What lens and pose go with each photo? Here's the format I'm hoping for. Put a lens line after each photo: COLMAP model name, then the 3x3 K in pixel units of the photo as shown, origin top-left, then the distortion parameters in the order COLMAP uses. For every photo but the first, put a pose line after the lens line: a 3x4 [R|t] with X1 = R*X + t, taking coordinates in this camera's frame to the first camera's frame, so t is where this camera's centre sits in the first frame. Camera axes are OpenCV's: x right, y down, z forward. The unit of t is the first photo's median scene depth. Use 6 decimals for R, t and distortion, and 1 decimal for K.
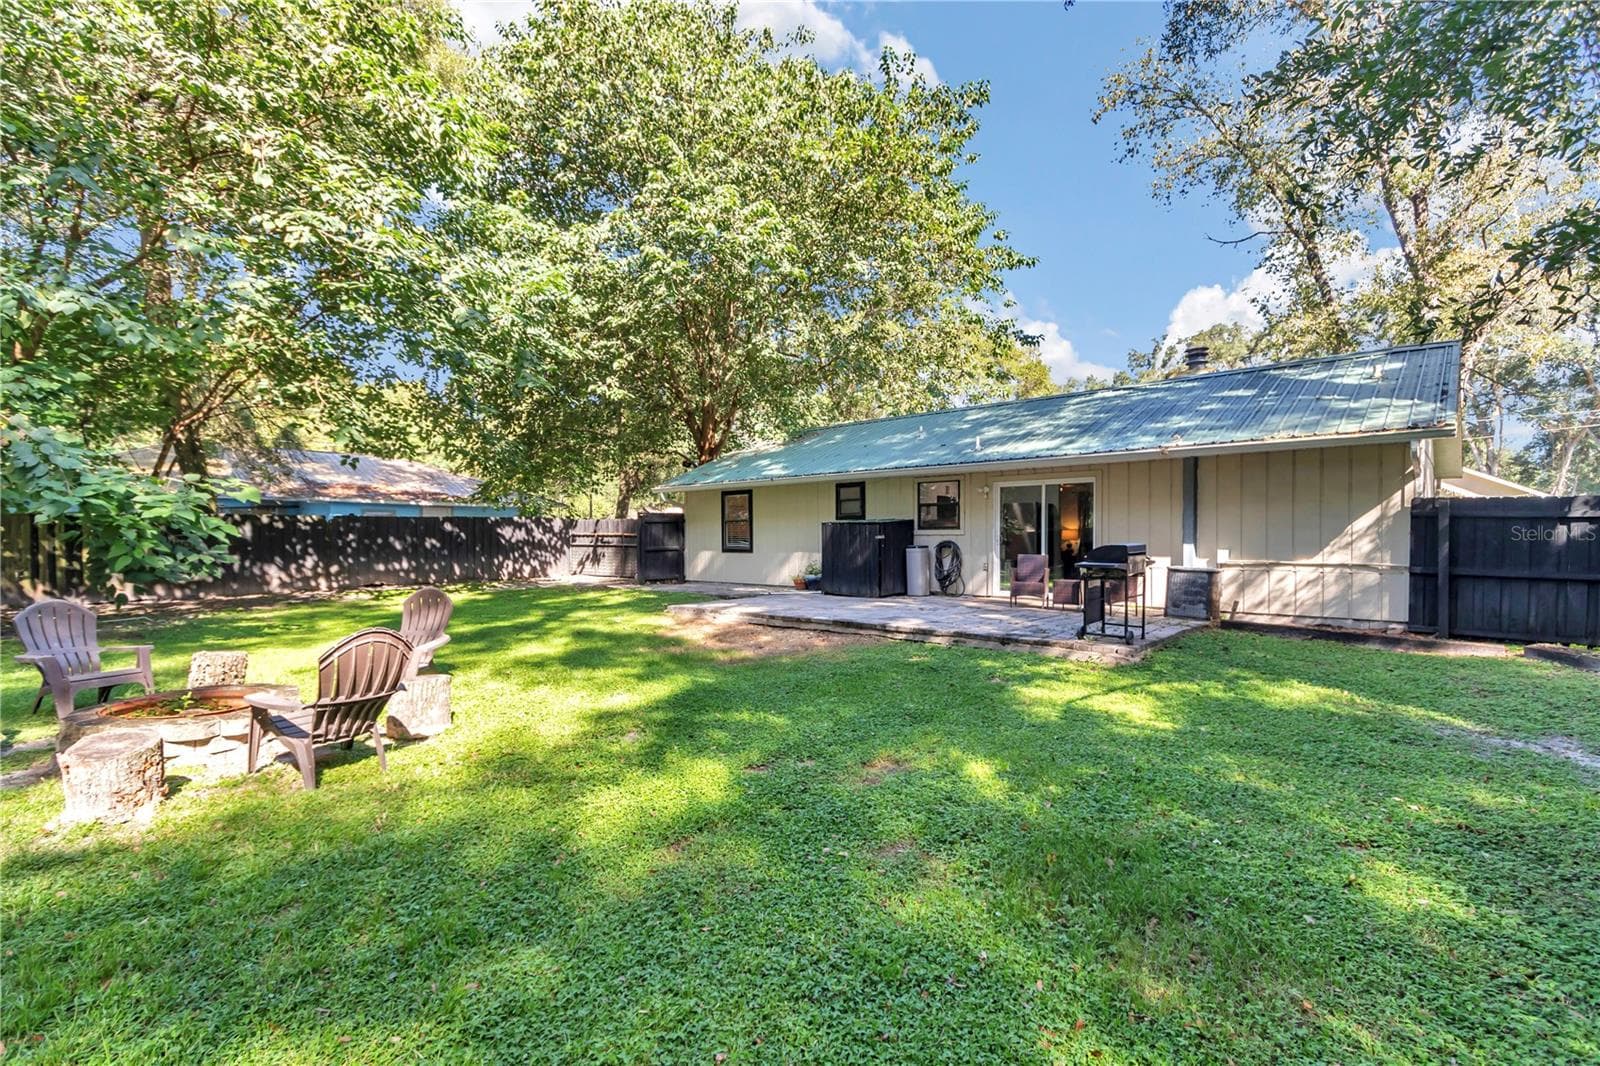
lens RADIAL K [[706.2, 0, 804.1], [0, 706.2, 559.7], [0, 0, 1]] dist [0.000226, 0.000020]
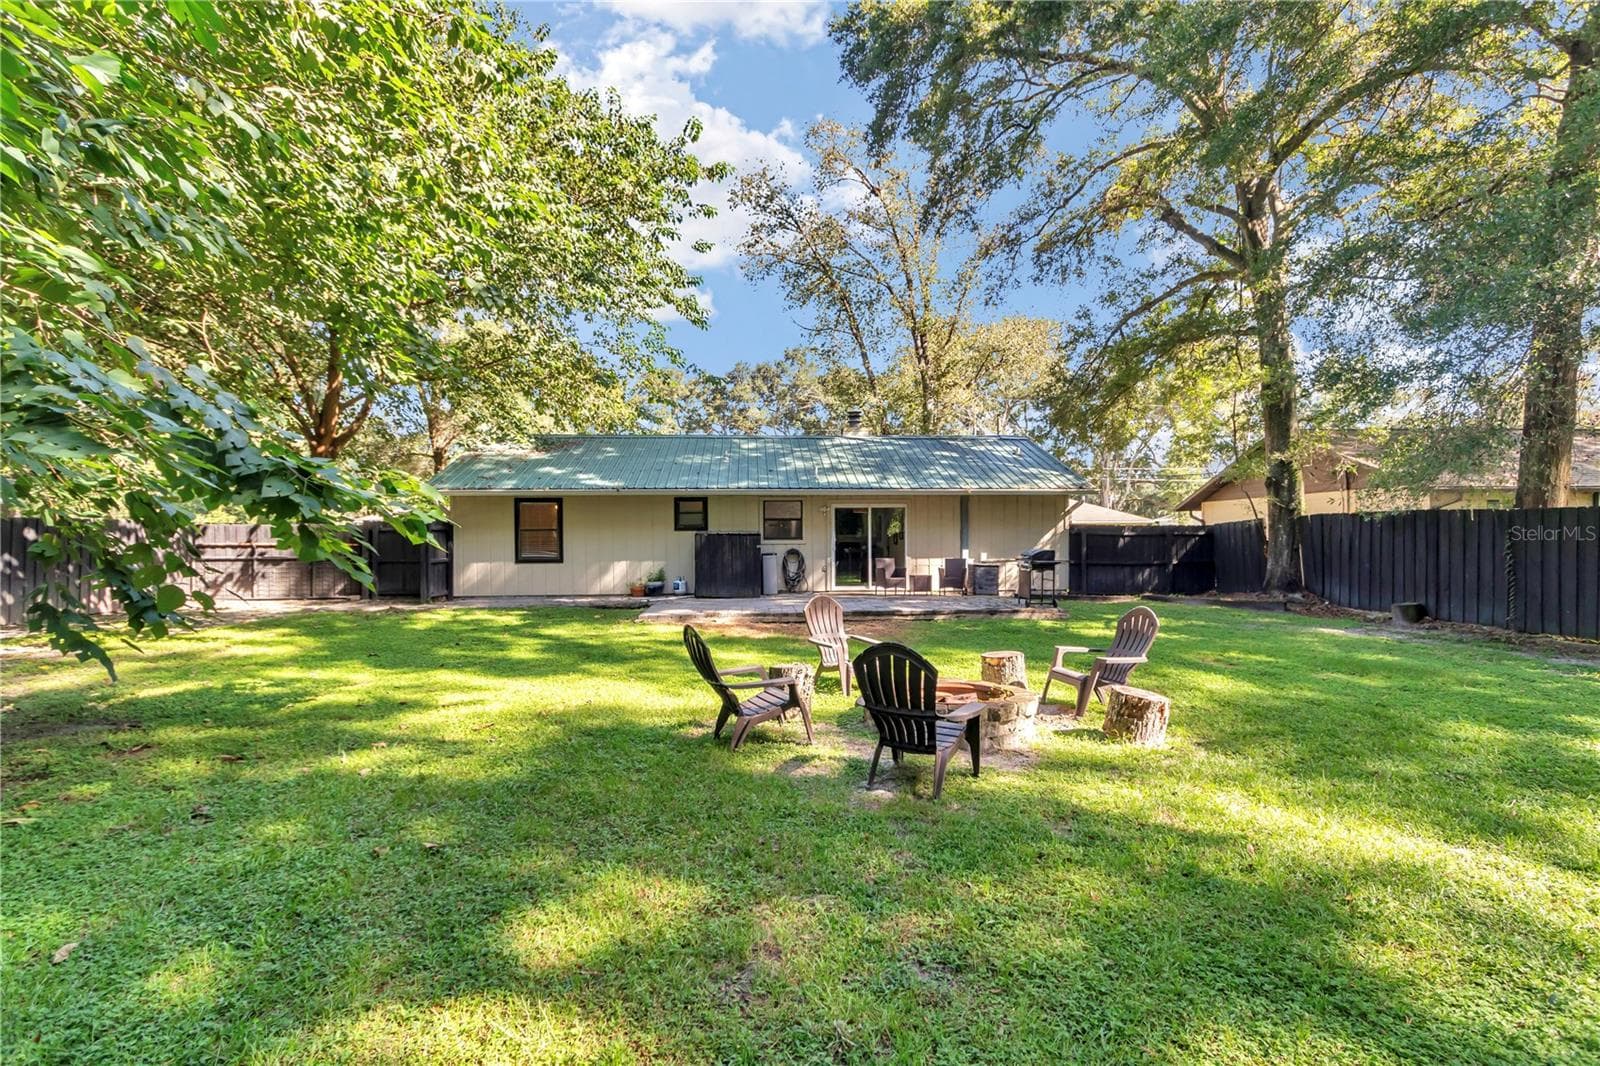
lens RADIAL K [[732.3, 0, 787.8], [0, 732.3, 547.6], [0, 0, 1]] dist [0.000777, 0.000370]
pose [[0.716144, -0.008350, 0.697903, -0.708796], [0.025038, 0.999592, -0.013733, -0.011745], [-0.697504, 0.027309, 0.716061, 0.081450]]
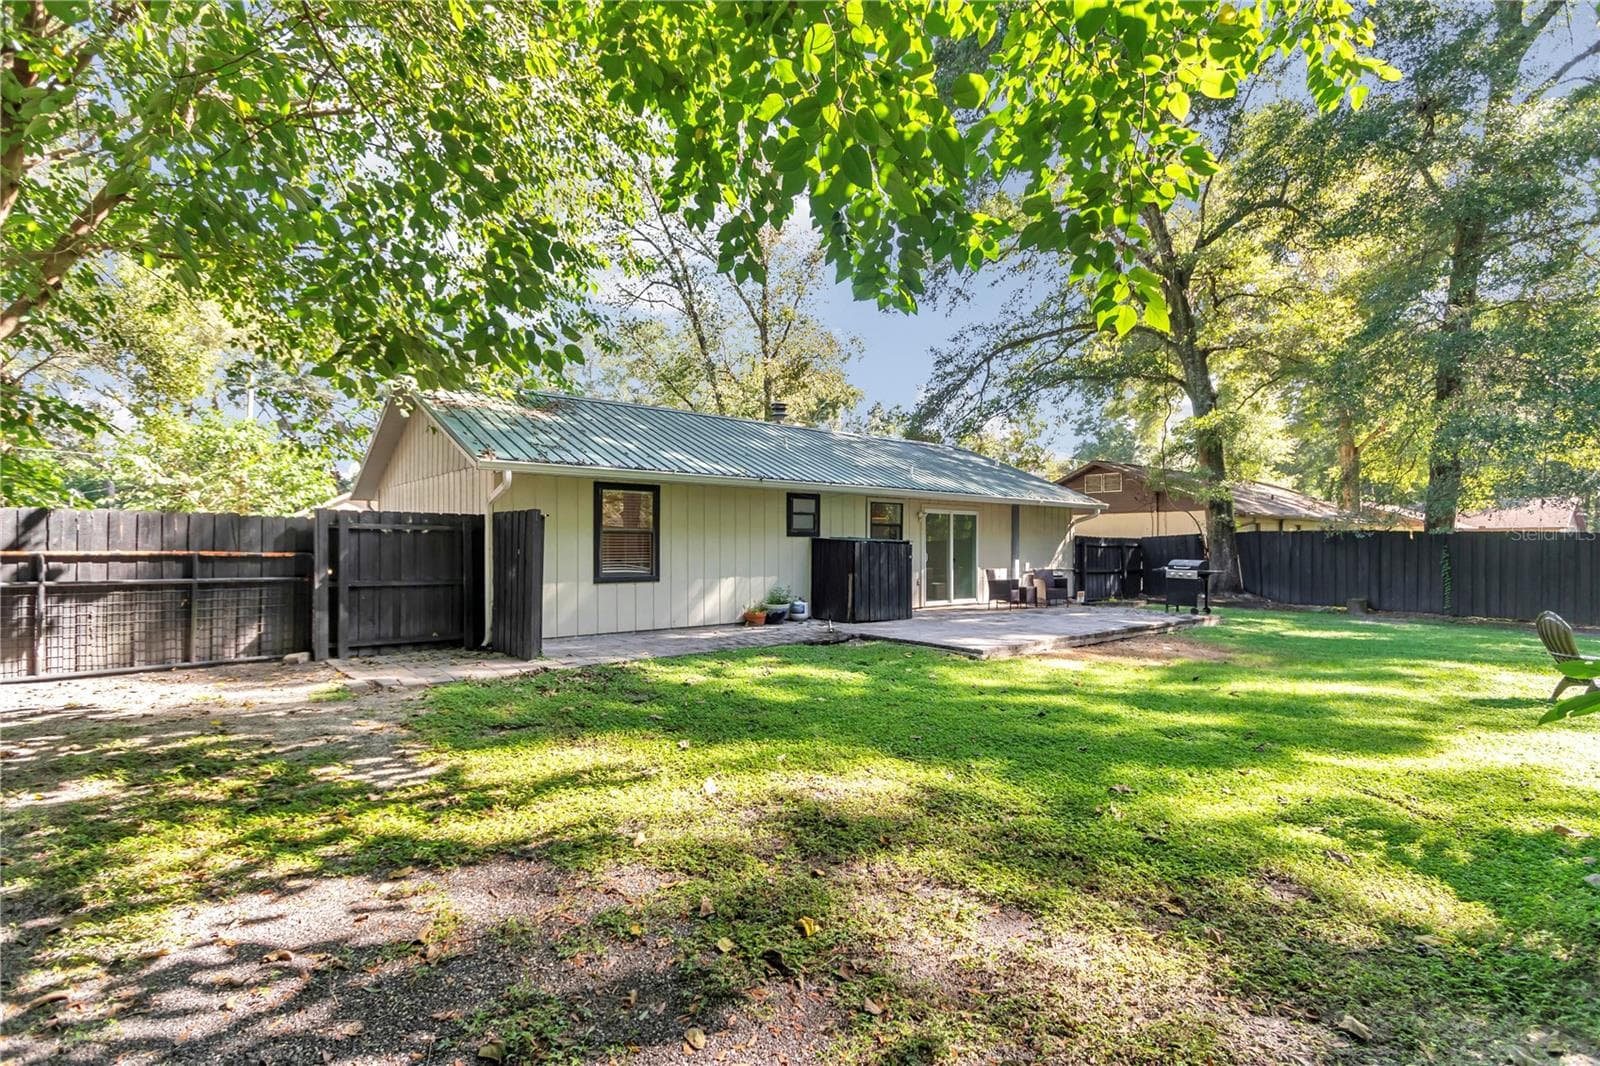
lens RADIAL K [[732.3, 0, 787.8], [0, 732.3, 547.6], [0, 0, 1]] dist [0.000777, 0.000370]
pose [[0.175914, 0.005391, 0.984391, -0.919771], [0.031383, 0.999446, -0.011082, -0.038103], [-0.983905, 0.032843, 0.175648, 0.972810]]
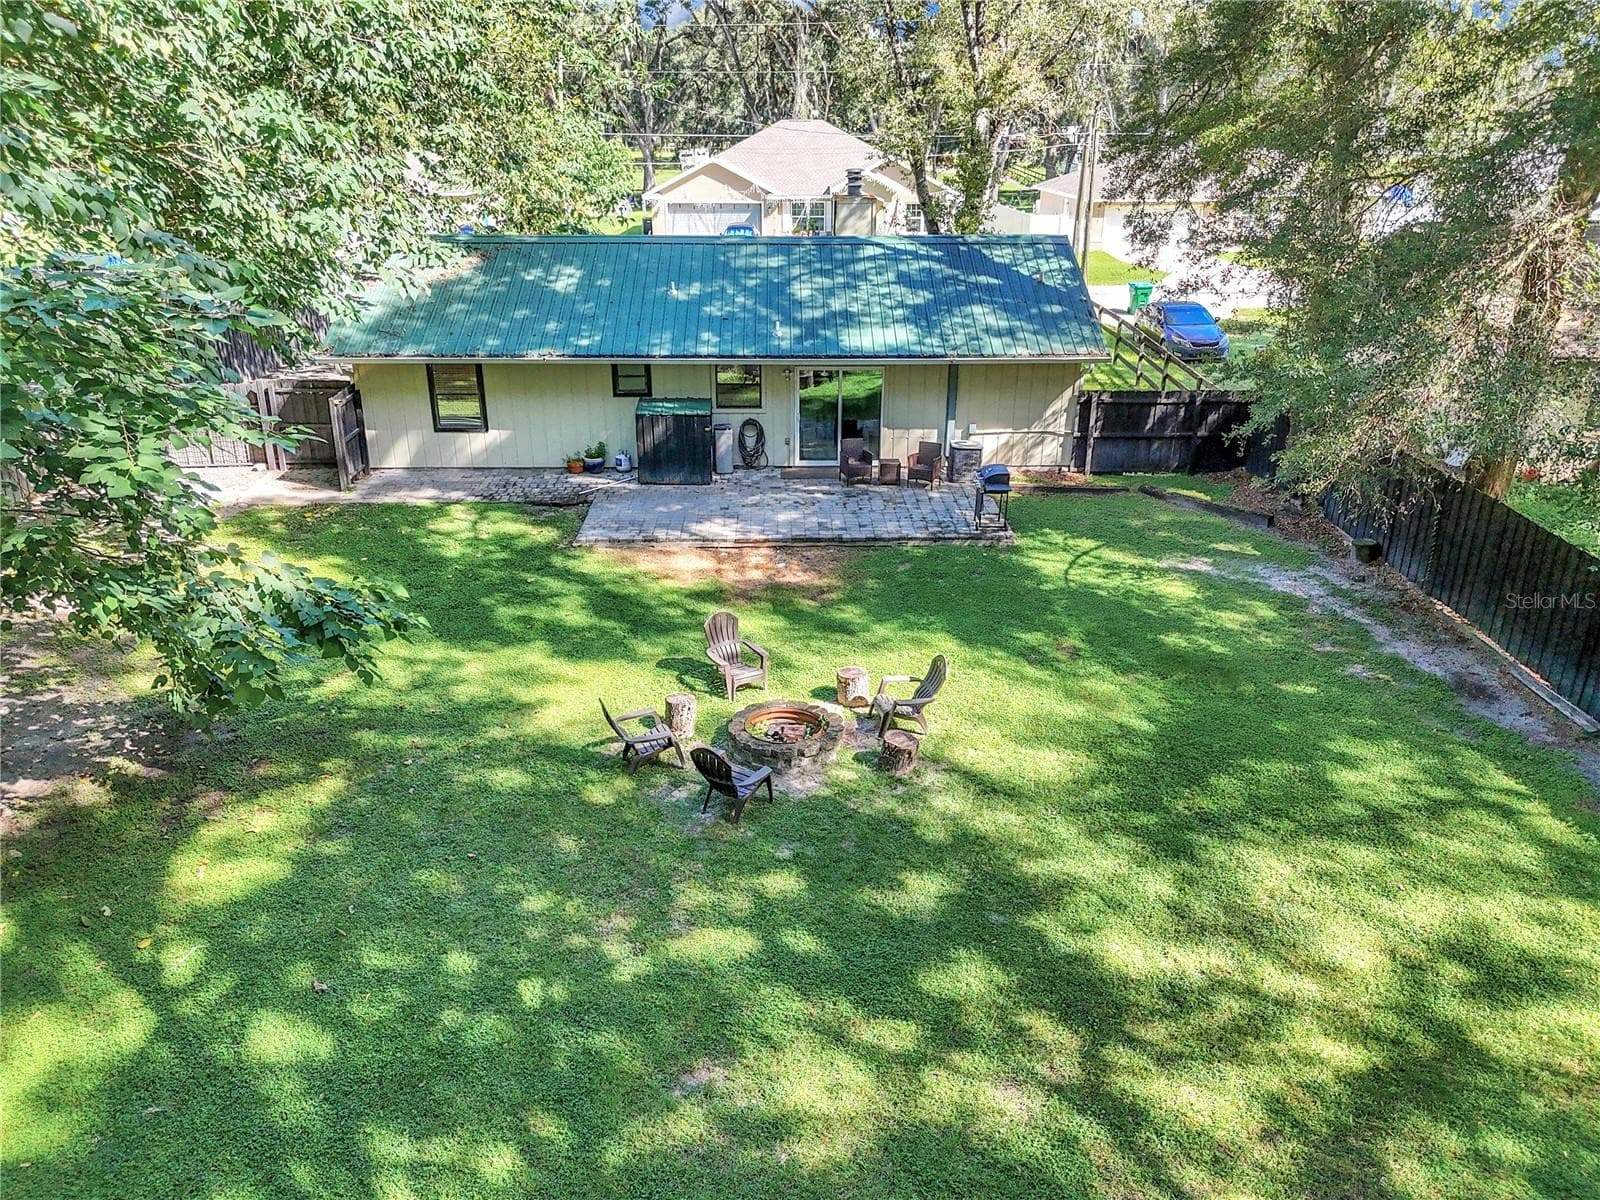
lens RADIAL K [[1186.2, 0, 800.0], [0, 1186.2, 600.0], [0, 0, 1]] dist [0.101561, -0.123864]
pose [[0.740266, -0.252945, 0.622916, -0.956978], [0.015766, 0.932802, 0.360044, -0.428658], [-0.672129, -0.256708, 0.694510, -0.398760]]
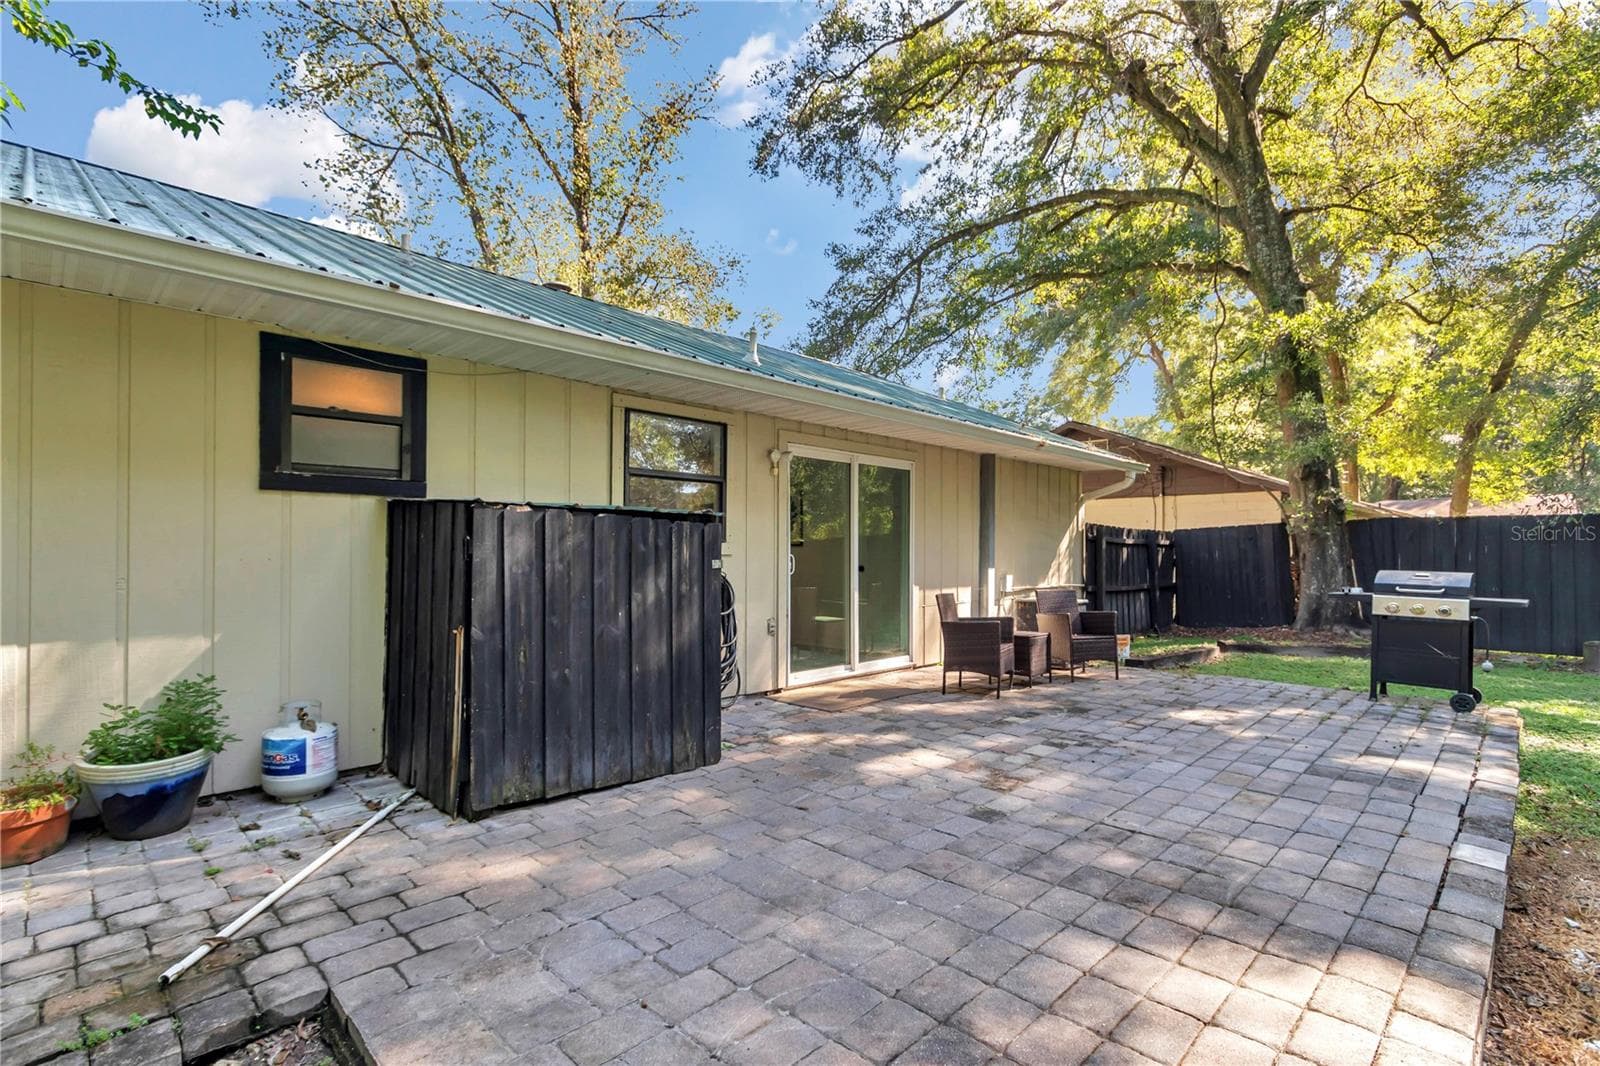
lens RADIAL K [[732.3, 0, 787.8], [0, 732.3, 547.6], [0, 0, 1]] dist [0.000777, 0.000370]
pose [[0.069884, 0.012089, 0.997482, -0.210256], [0.029629, 0.999460, -0.014189, -0.032523], [-0.997115, 0.030546, 0.069488, 0.929954]]
